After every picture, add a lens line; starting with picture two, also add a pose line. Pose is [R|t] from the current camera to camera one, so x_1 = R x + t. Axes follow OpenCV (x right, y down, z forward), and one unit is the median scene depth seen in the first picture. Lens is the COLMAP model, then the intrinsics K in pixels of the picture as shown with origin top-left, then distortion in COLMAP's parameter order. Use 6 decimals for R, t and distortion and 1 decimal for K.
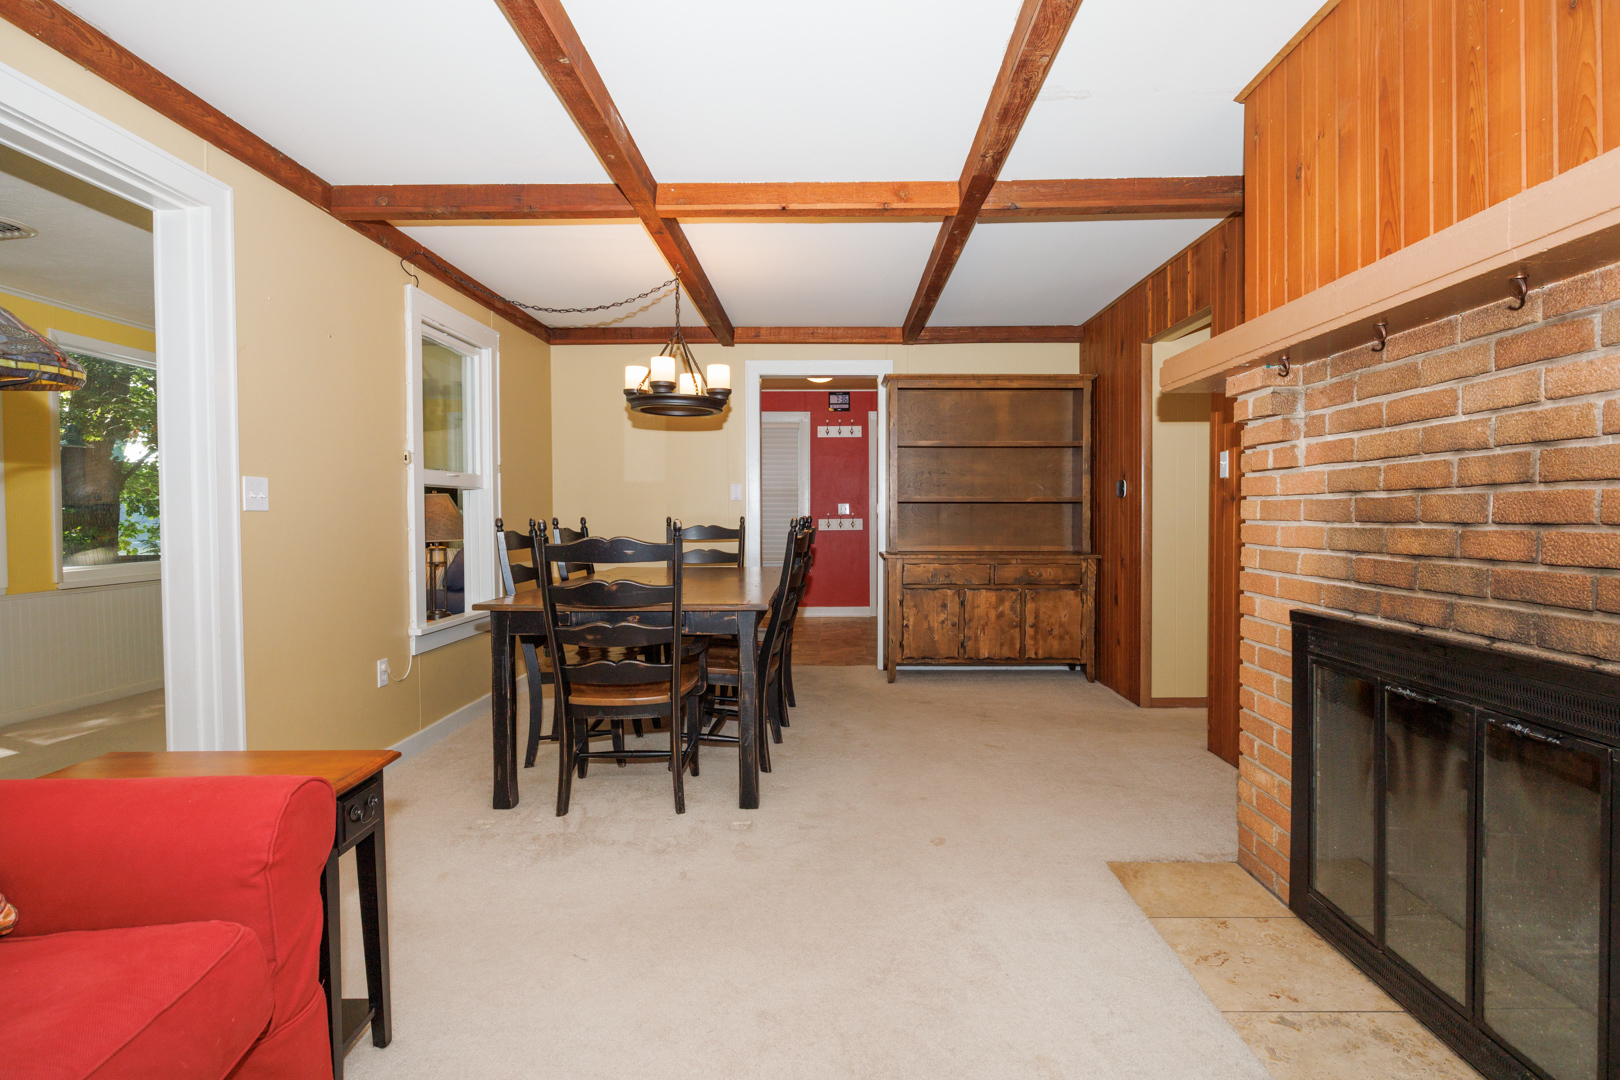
lens RADIAL K [[811.0, 0, 812.8], [0, 811.0, 529.5], [0, 0, 1]] dist [-0.000451, -0.000141]
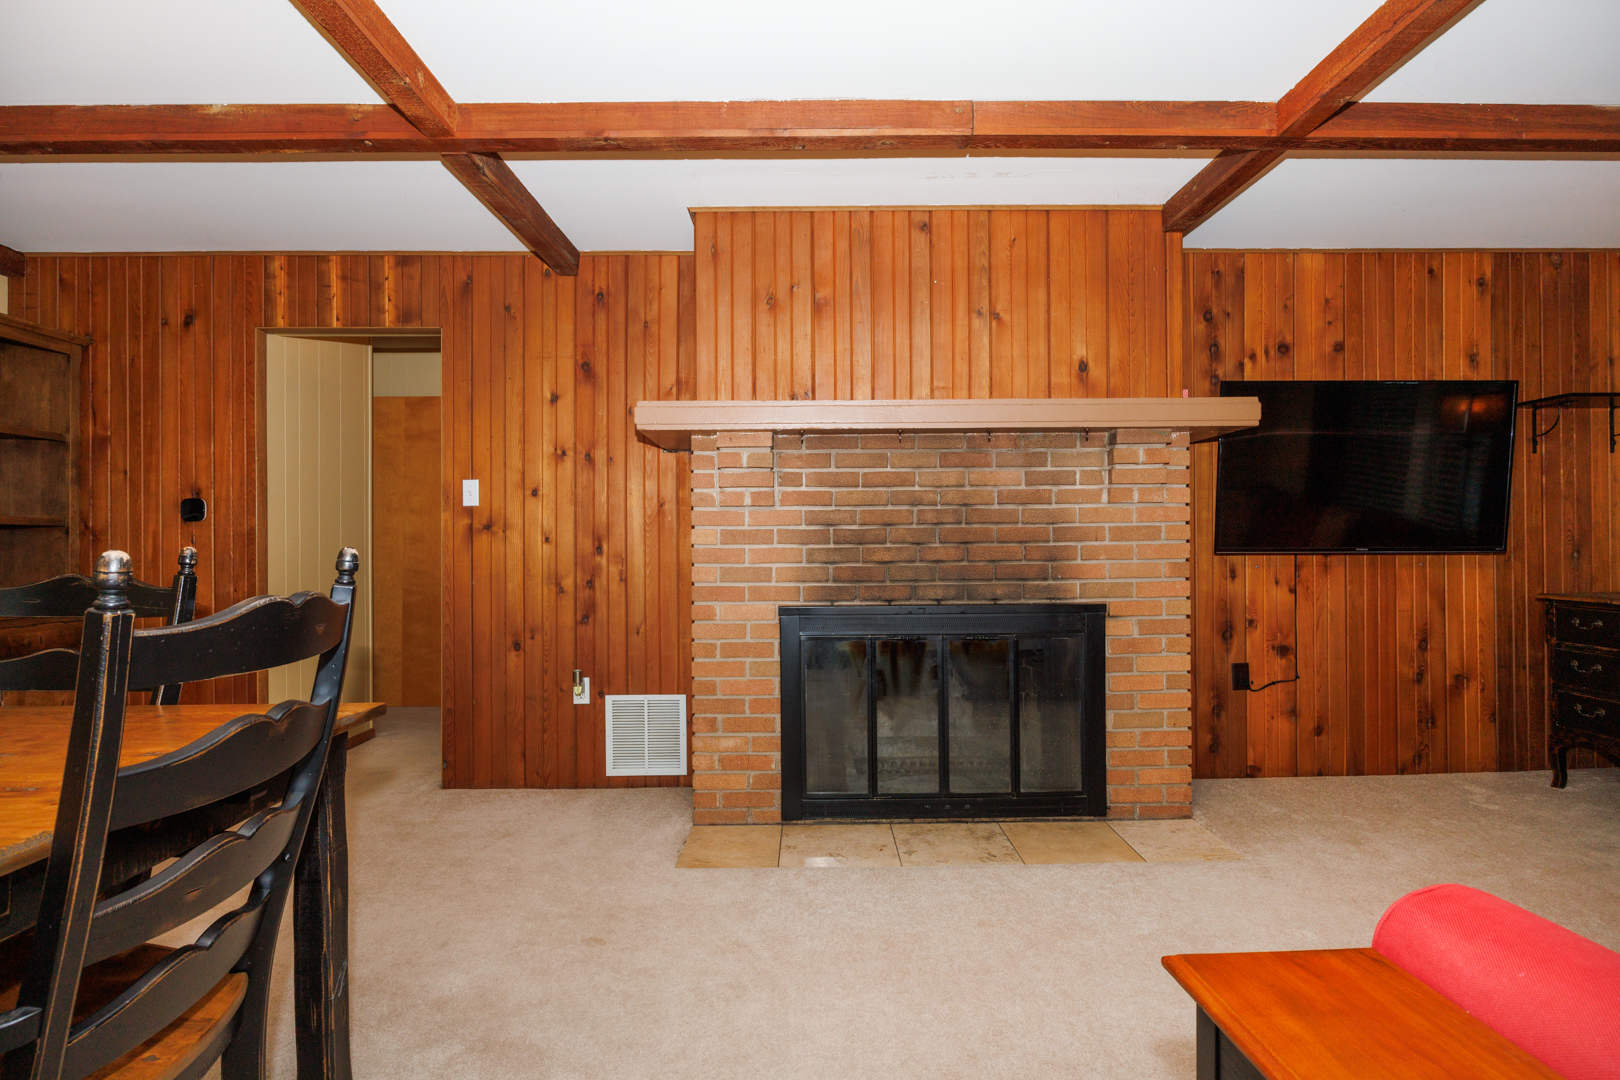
lens RADIAL K [[811.0, 0, 812.8], [0, 811.0, 529.5], [0, 0, 1]] dist [-0.000451, -0.000141]
pose [[-0.034311, 0.013073, 0.999326, -1.005404], [0.026948, 0.999563, -0.012151, -0.020993], [-0.999048, 0.026513, -0.034648, 1.197803]]
